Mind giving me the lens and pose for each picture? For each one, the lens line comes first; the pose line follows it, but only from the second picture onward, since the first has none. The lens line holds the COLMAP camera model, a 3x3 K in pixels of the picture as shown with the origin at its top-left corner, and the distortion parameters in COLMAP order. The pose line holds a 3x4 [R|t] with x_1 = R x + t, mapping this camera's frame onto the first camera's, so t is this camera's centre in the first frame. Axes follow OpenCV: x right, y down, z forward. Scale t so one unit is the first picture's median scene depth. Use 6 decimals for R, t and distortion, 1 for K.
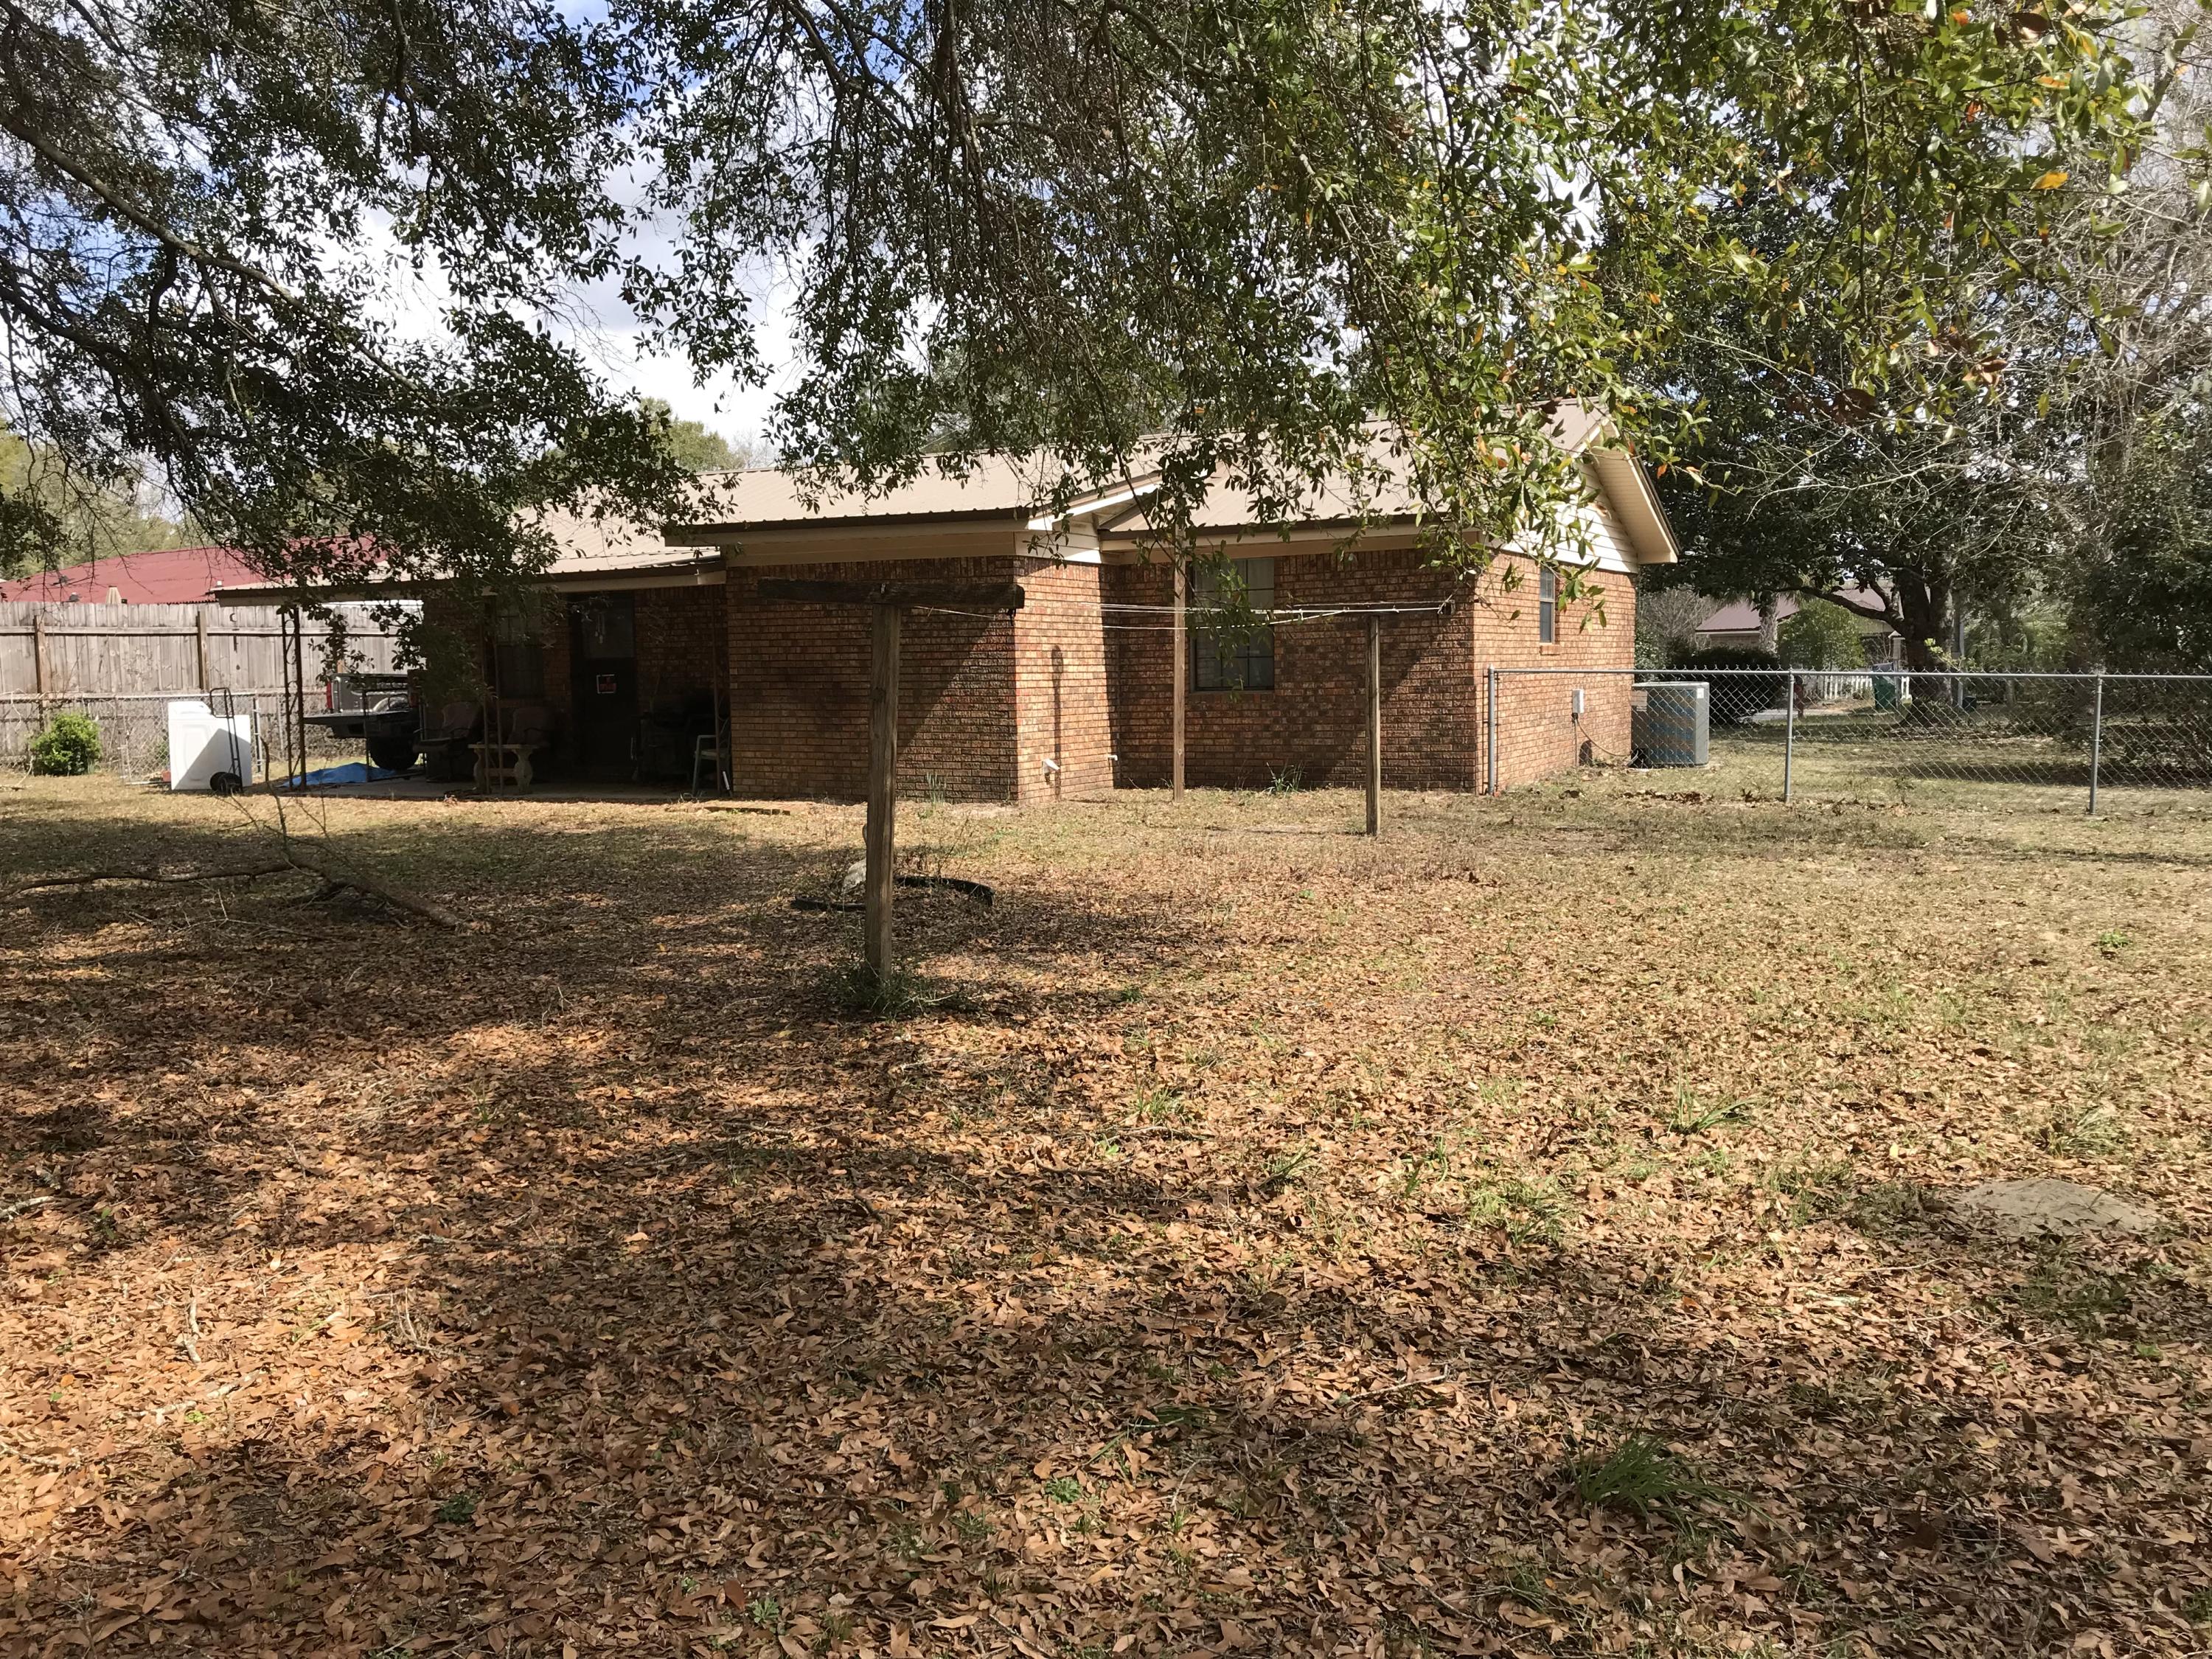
lens RADIAL K [[1809.4, 0, 1106.0], [0, 1809.4, 829.5], [0, 0, 1]] dist [0.009165, 0.002904]
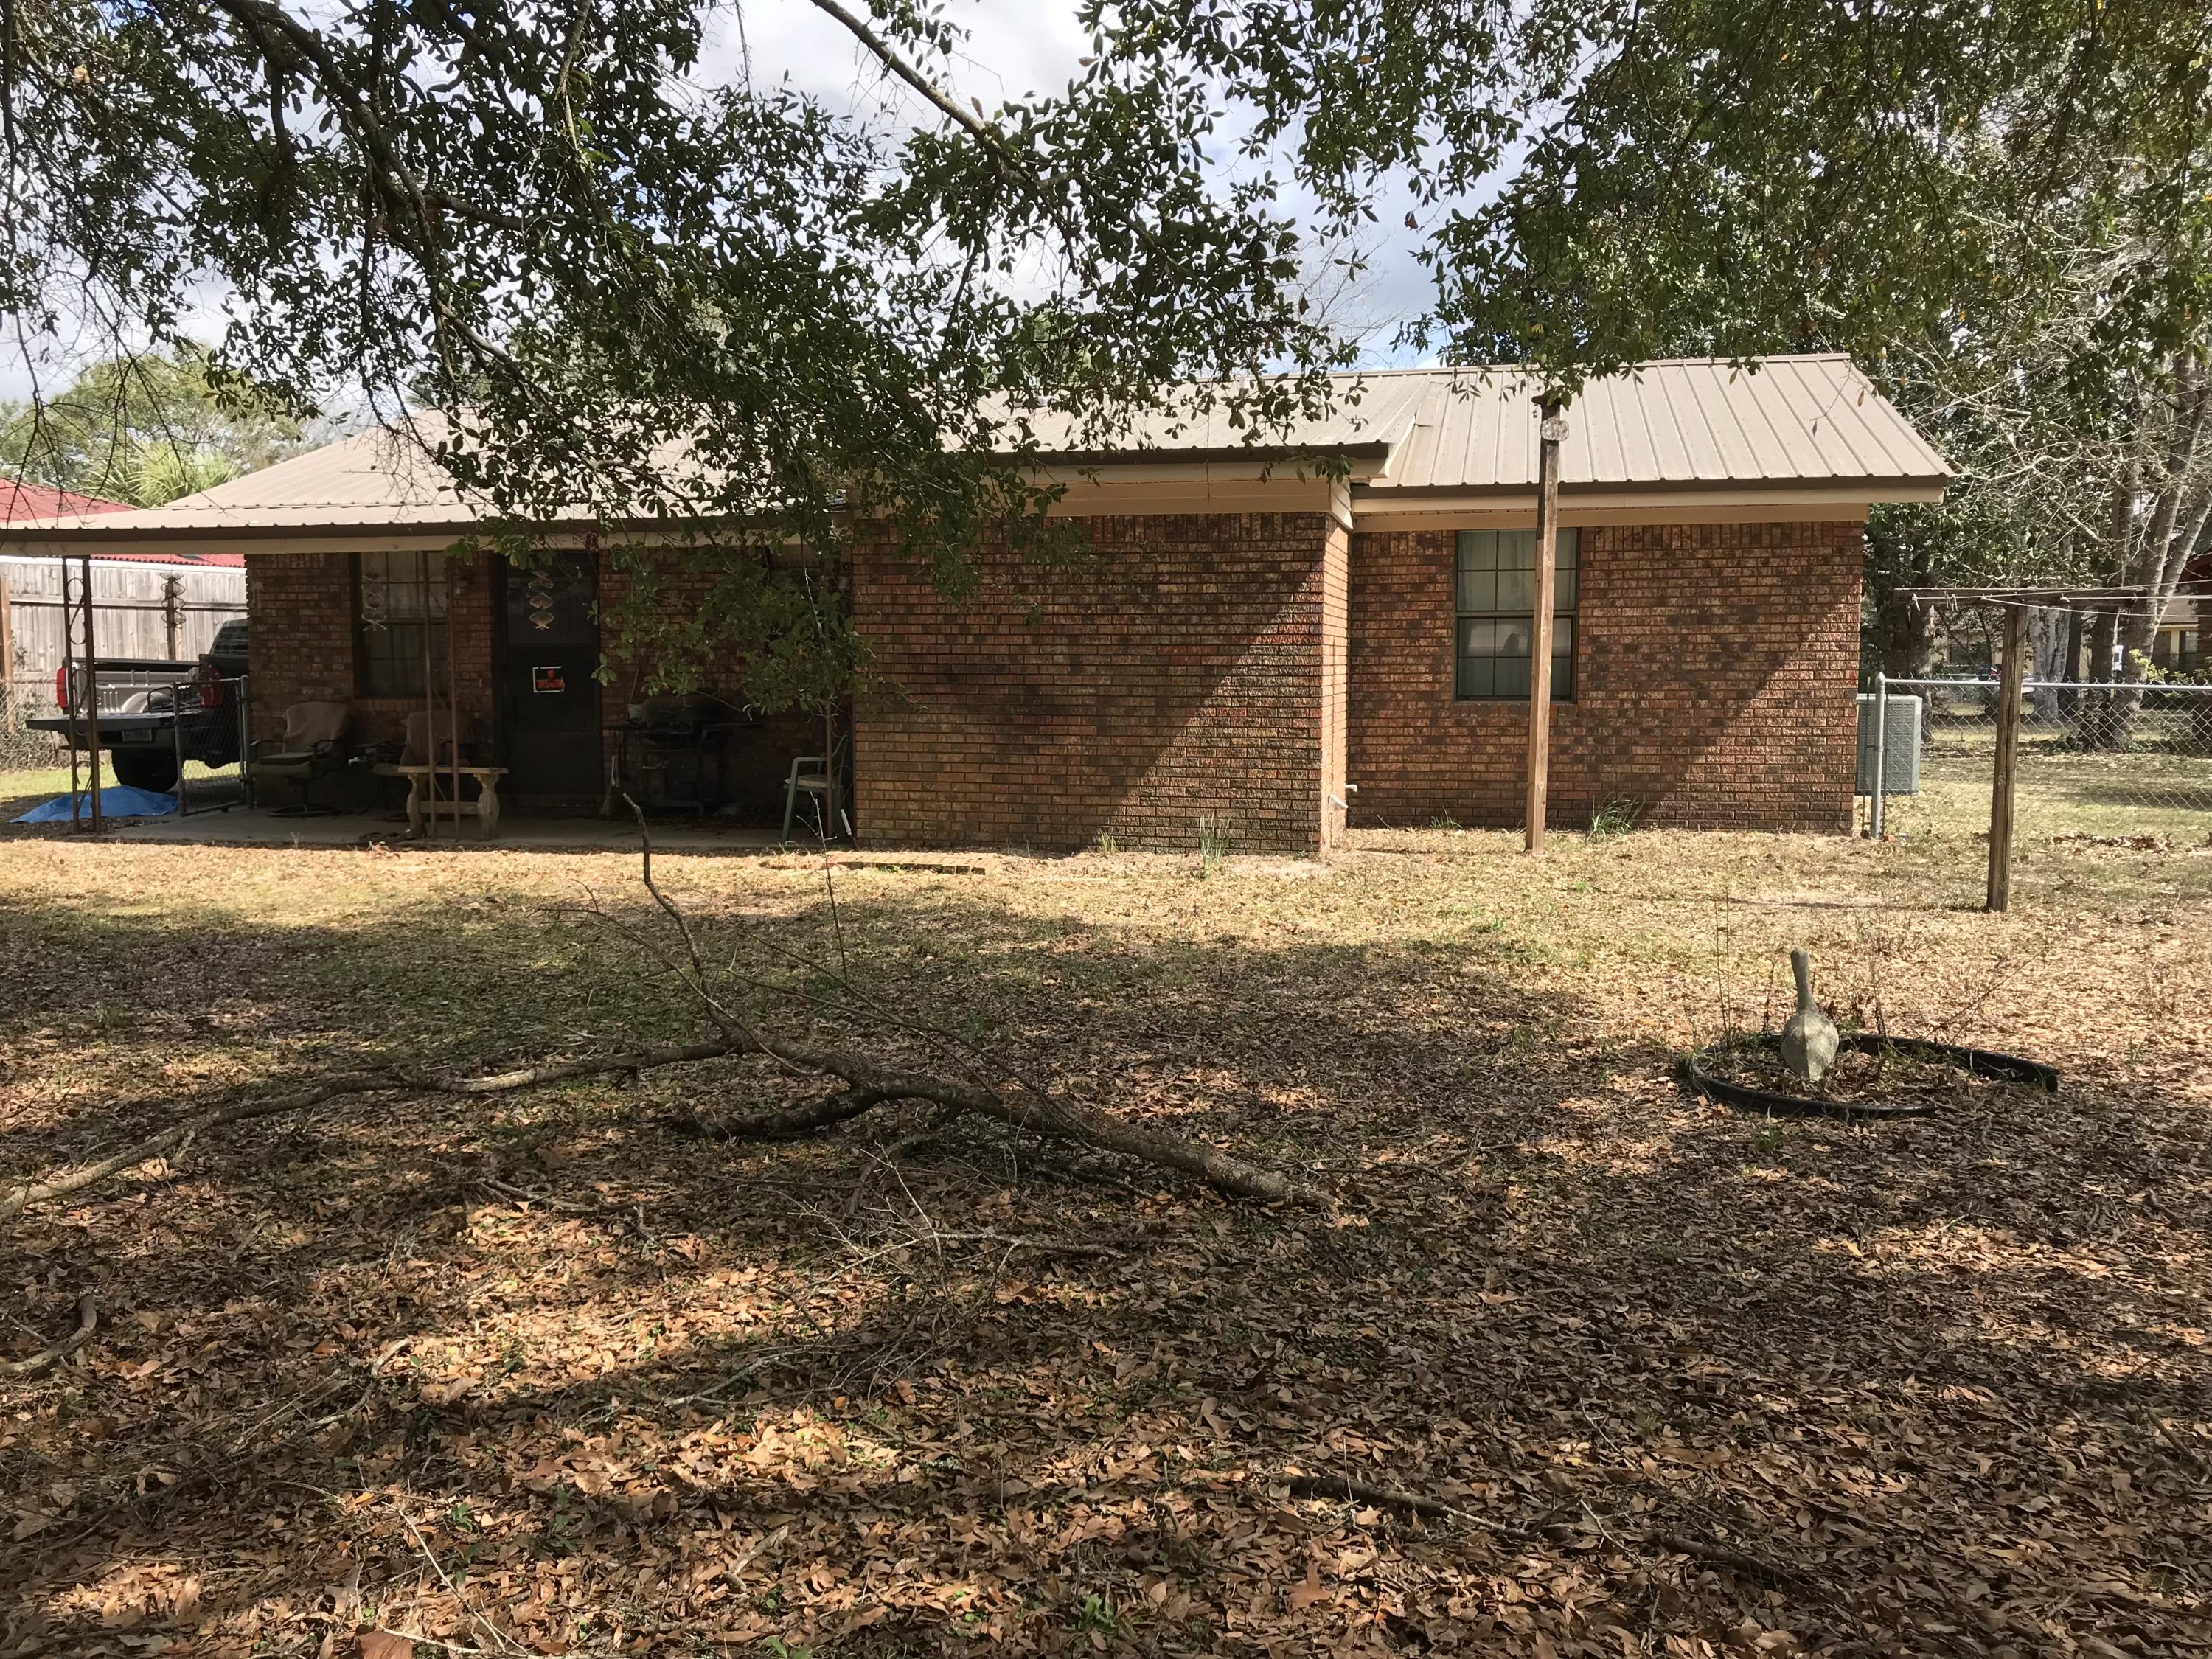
lens RADIAL K [[1736.7, 0, 1106.0], [0, 1736.7, 829.5], [0, 0, 1]] dist [-0.004347, -0.004094]
pose [[0.966342, -0.011368, 0.257010, -0.296248], [0.008974, 0.999905, 0.010485, -0.031228], [-0.257105, -0.007826, 0.966352, 0.327073]]
